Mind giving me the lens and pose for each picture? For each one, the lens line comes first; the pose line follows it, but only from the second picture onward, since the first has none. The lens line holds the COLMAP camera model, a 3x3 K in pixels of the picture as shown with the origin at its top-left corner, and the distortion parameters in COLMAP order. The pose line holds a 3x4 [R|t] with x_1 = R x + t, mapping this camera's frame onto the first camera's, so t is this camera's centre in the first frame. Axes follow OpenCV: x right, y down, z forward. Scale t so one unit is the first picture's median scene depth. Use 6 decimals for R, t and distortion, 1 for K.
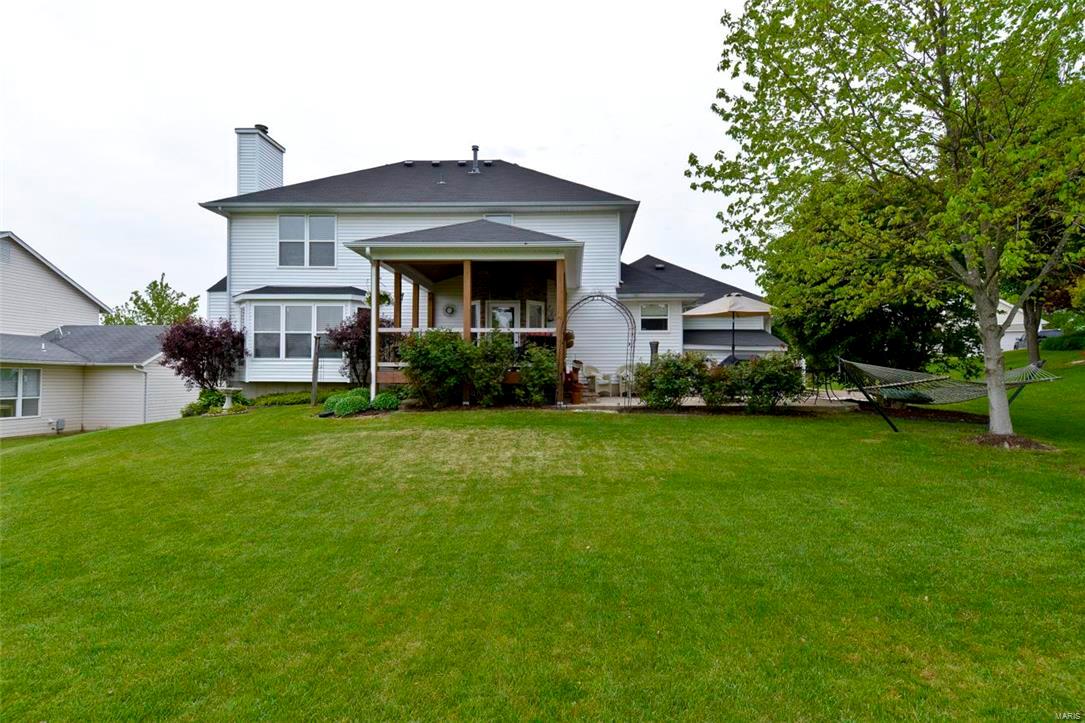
lens RADIAL K [[555.3, 0, 544.1], [0, 555.3, 366.1], [0, 0, 1]] dist [0.005649, 0.000978]
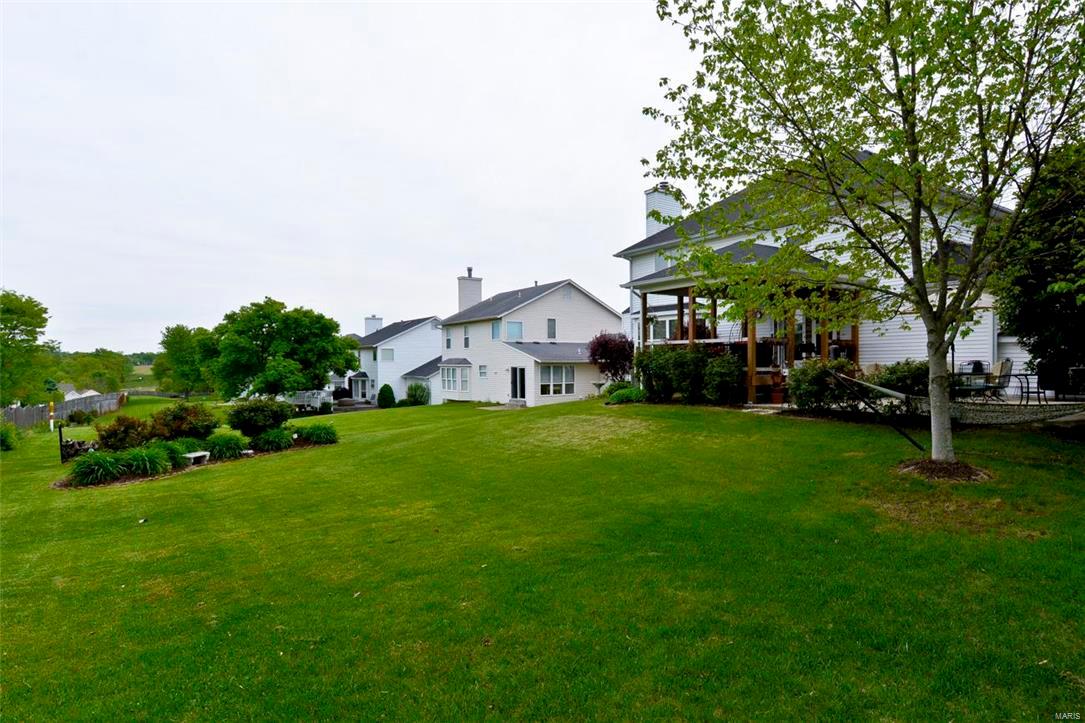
lens RADIAL K [[555.3, 0, 539.0], [0, 555.3, 361.3], [0, 0, 1]] dist [0.005649, 0.000978]
pose [[0.585702, -0.004109, -0.810516, 0.467892], [0.016016, 0.999851, 0.006505, -0.020817], [0.810368, -0.016792, 0.585680, -0.035228]]
